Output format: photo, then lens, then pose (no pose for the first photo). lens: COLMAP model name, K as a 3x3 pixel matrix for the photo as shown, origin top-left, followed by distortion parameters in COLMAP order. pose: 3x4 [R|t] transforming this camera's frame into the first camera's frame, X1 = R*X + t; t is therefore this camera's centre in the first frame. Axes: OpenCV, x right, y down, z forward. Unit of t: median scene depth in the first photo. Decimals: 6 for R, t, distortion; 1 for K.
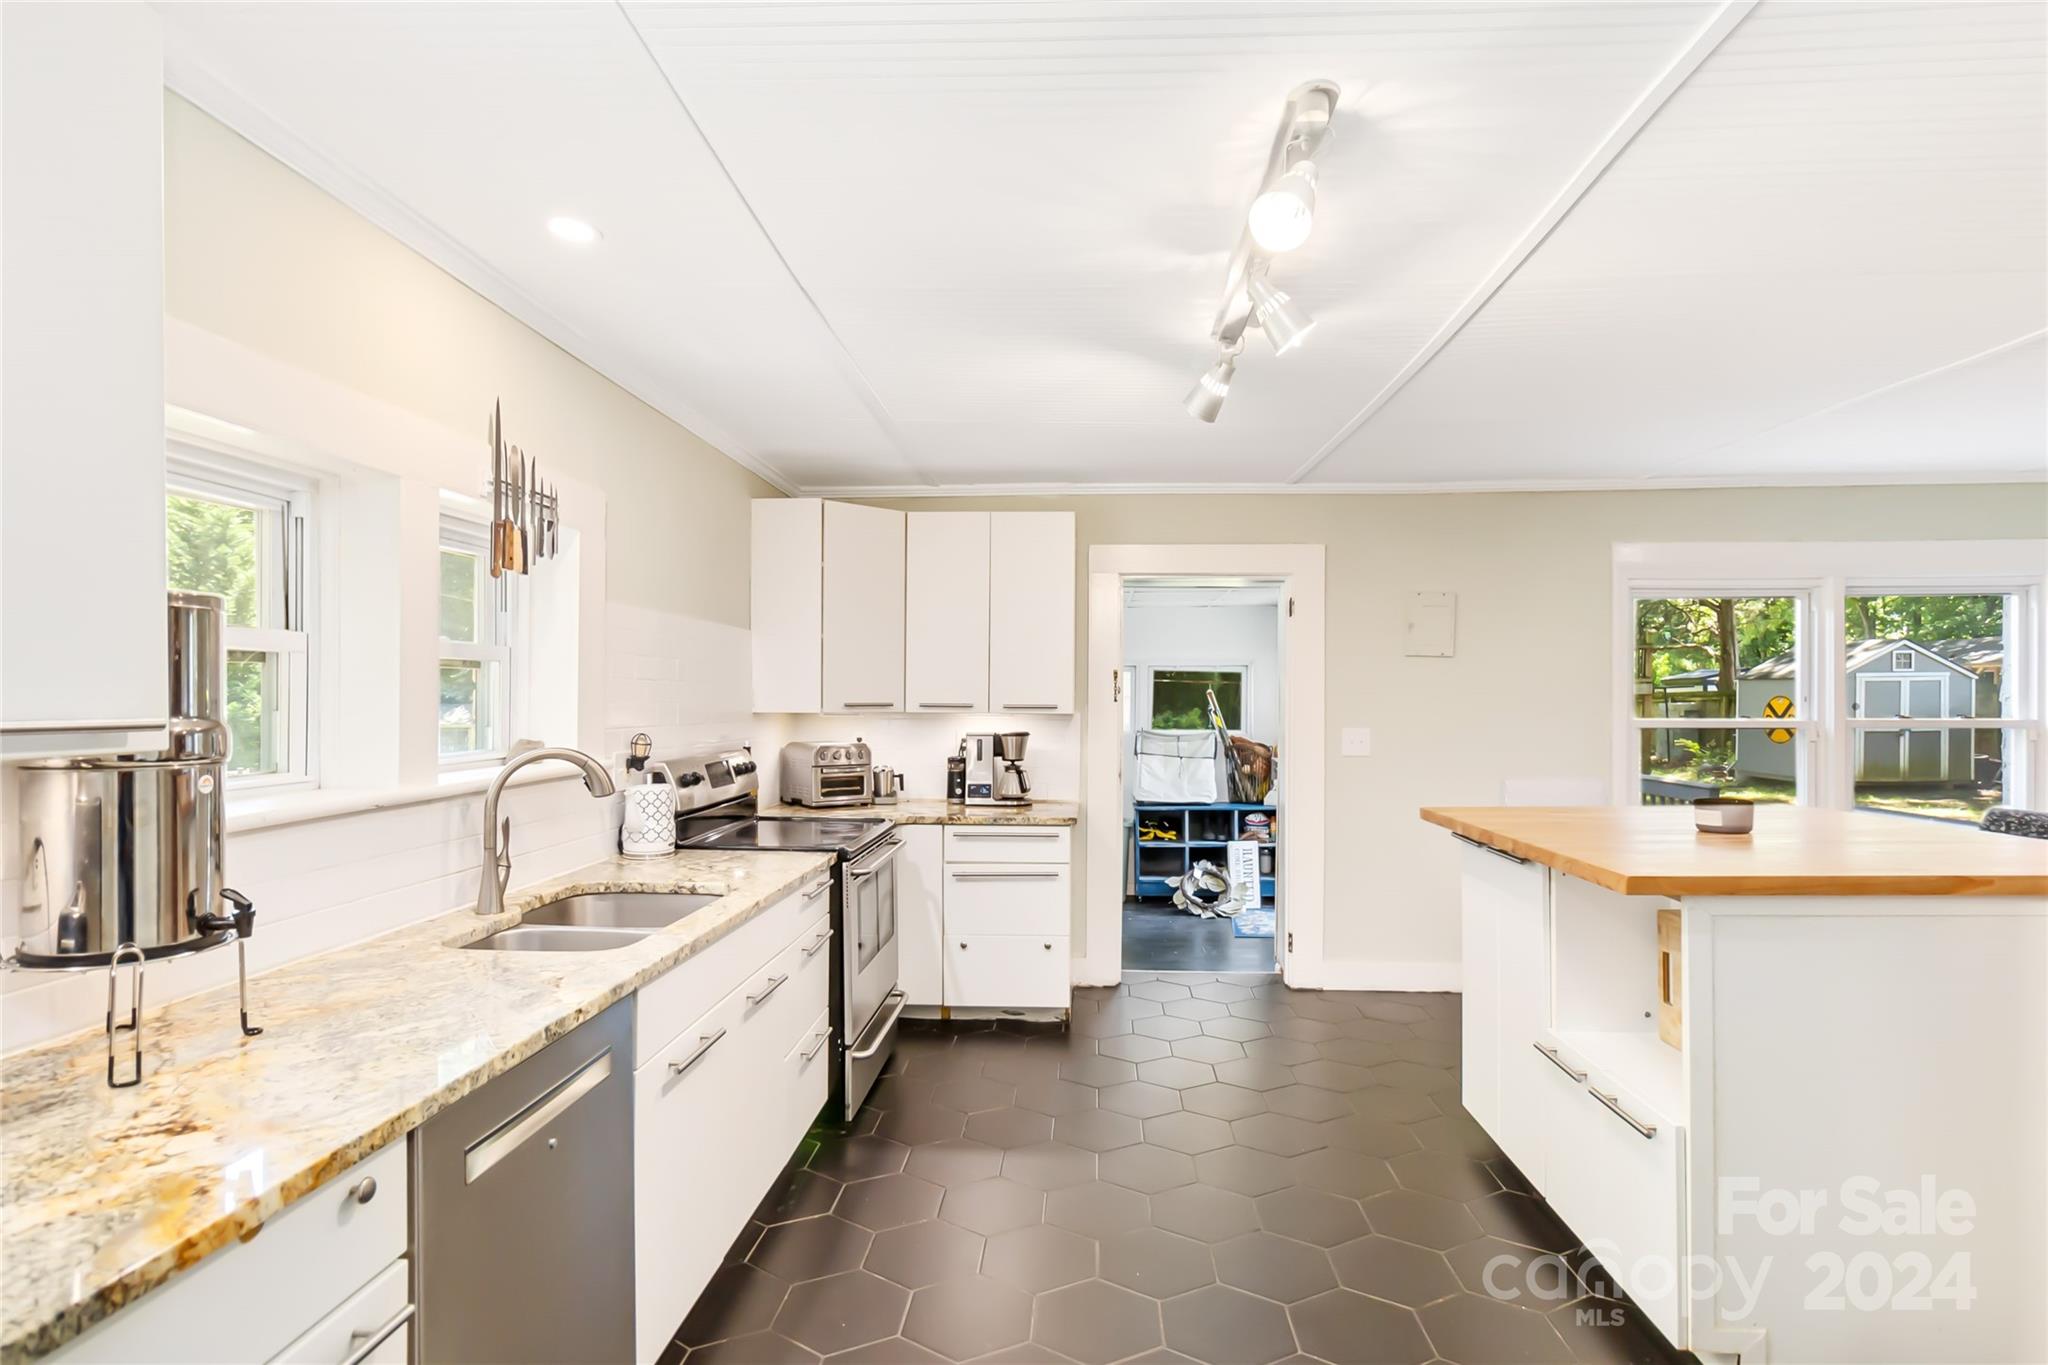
lens RADIAL K [[1009.1, 0, 1034.1], [0, 1009.1, 700.4], [0, 0, 1]] dist [-0.002590, 0.000443]
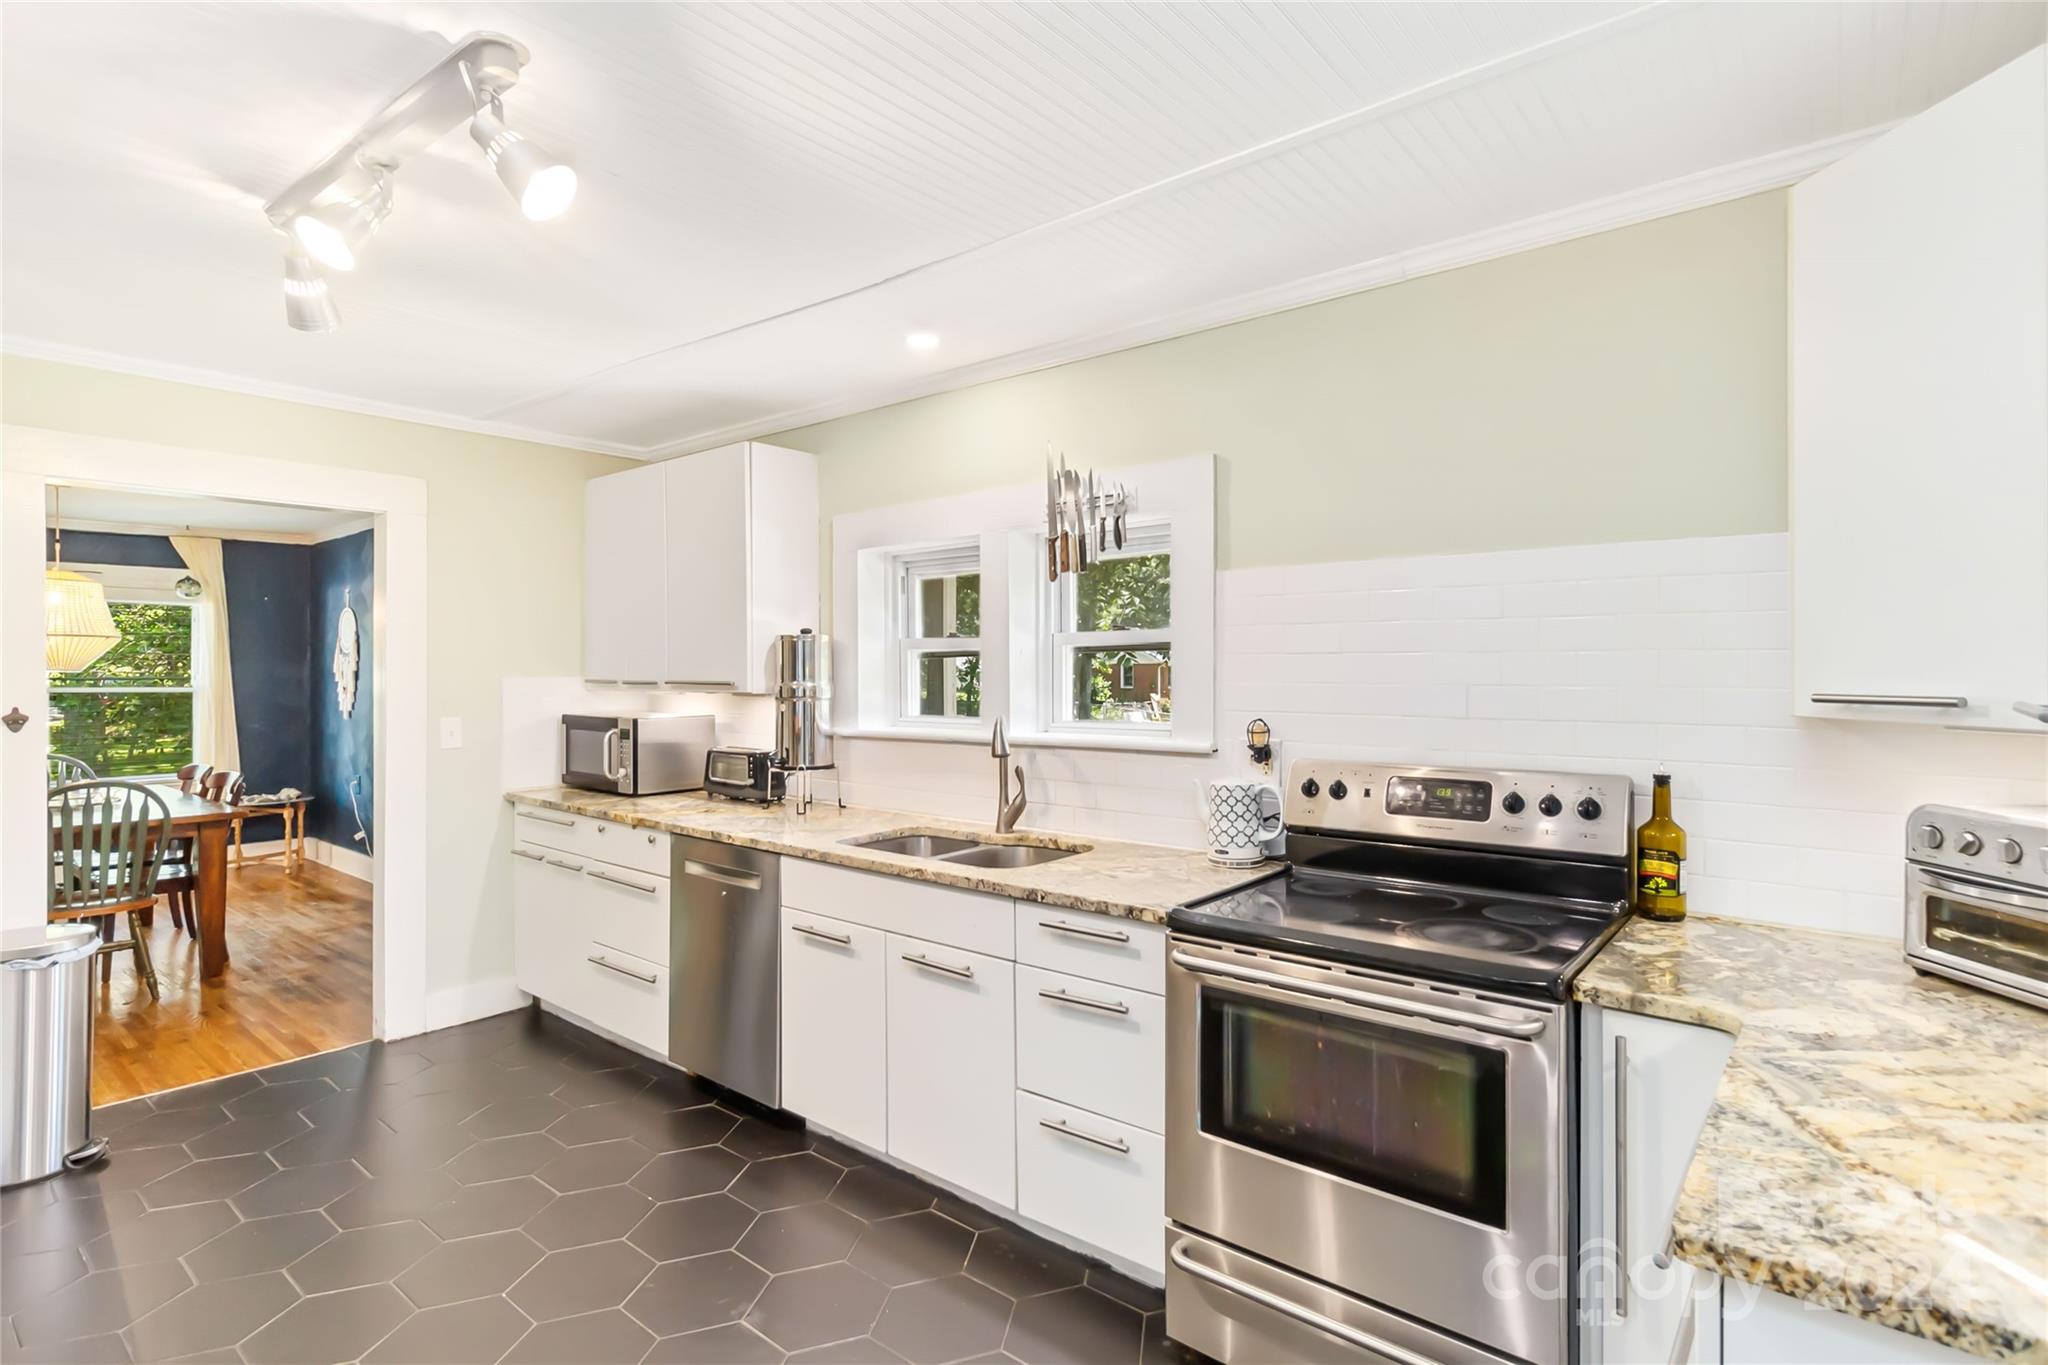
lens RADIAL K [[1009.1, 0, 1024.7], [0, 1009.1, 673.9], [0, 0, 1]] dist [-0.002590, 0.000443]
pose [[-0.590543, -0.007951, -0.806967, 0.598310], [-0.007710, 0.999961, -0.004210, 0.000917], [0.806970, 0.003735, -0.590581, 1.996256]]
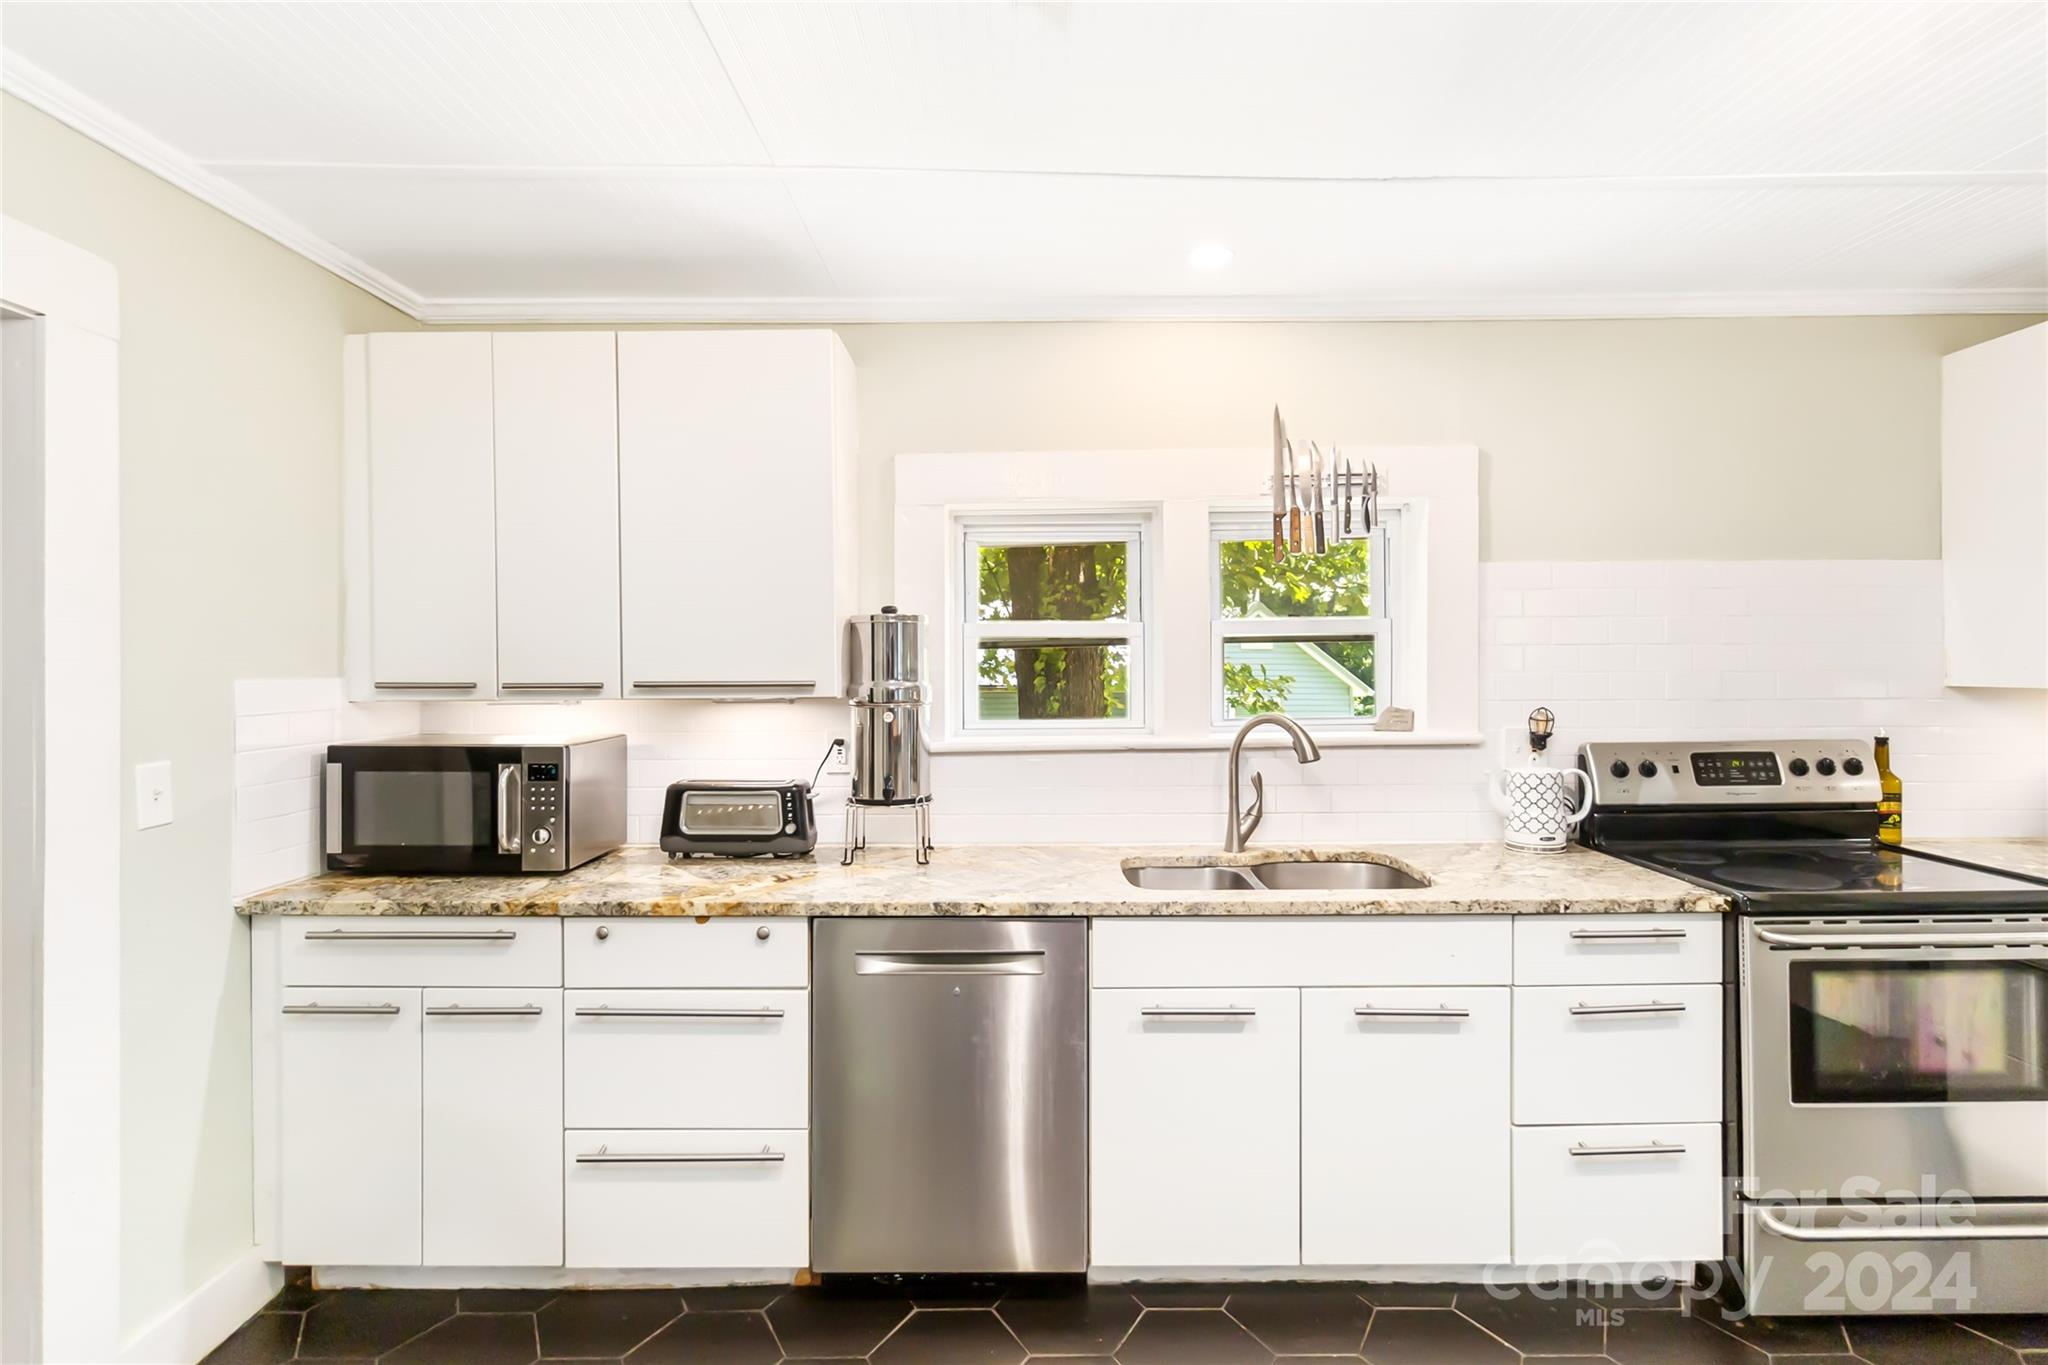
lens RADIAL K [[1009.1, 0, 1031.8], [0, 1009.1, 663.8], [0, 0, 1]] dist [-0.002590, 0.000443]
pose [[0.055417, -0.010088, -0.998412, 0.678536], [0.004539, 0.999941, -0.009852, 0.003220], [0.998453, -0.003986, 0.055459, 0.765540]]
